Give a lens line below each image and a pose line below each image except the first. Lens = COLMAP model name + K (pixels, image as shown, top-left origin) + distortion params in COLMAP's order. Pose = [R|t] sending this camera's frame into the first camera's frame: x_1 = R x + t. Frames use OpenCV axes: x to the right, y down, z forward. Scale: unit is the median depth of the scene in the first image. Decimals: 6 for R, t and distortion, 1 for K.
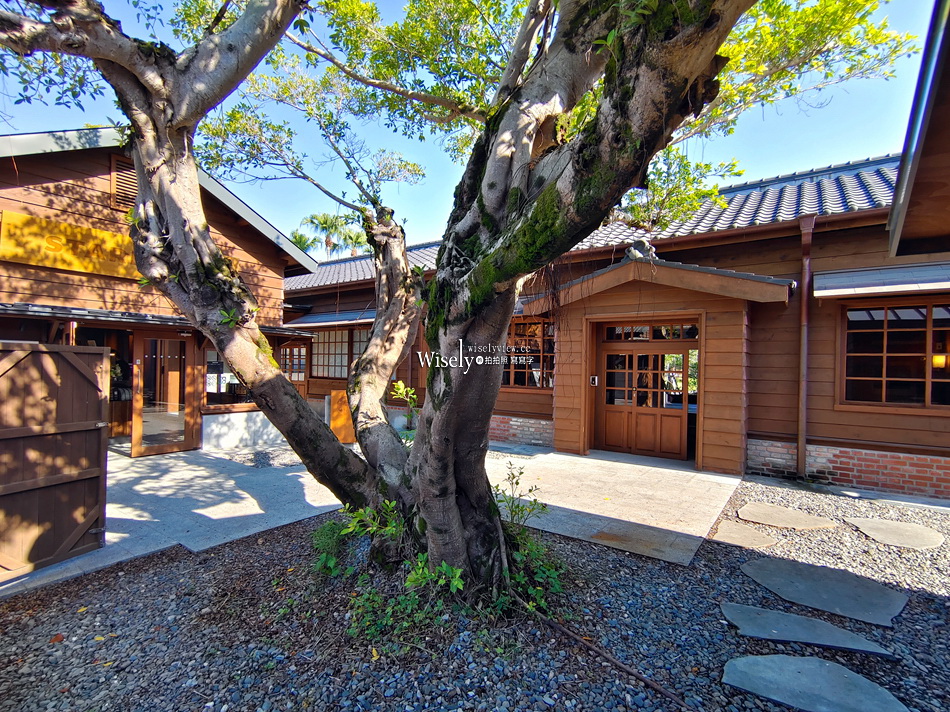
lens RADIAL K [[485.6, 0, 488.8], [0, 485.6, 375.3], [0, 0, 1]] dist [0.032973, -0.012279]
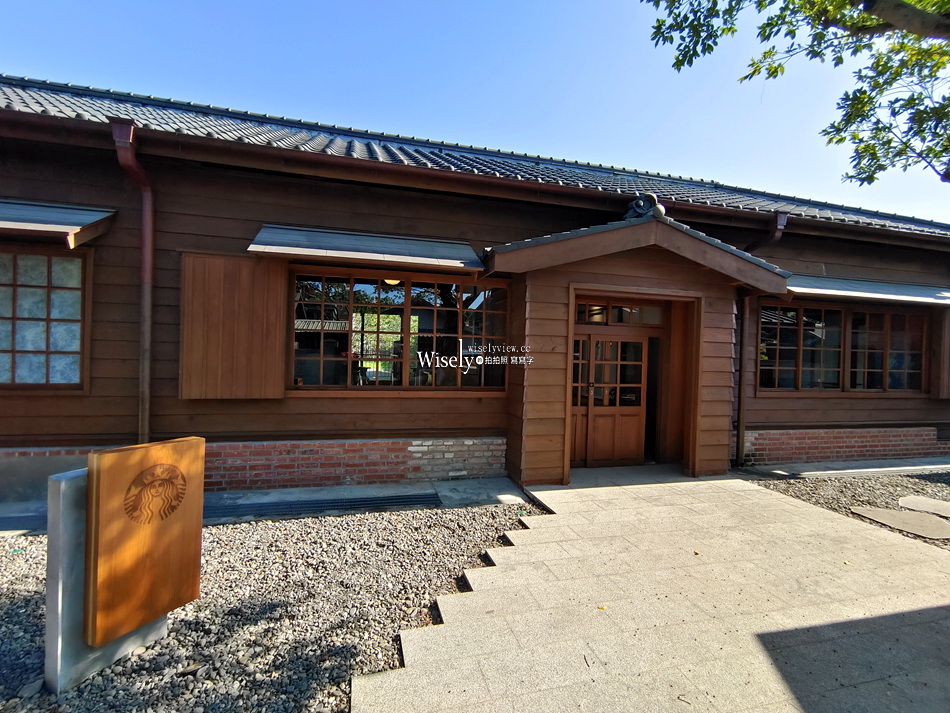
lens RADIAL K [[456.2, 0, 475.0], [0, 456.2, 356.5], [0, 0, 1]] dist [0.029293, 0.000098]
pose [[0.631360, -0.011234, 0.775409, -0.486906], [0.001444, 0.999910, 0.013310, -0.034223], [-0.775489, -0.007284, 0.631320, 0.837214]]
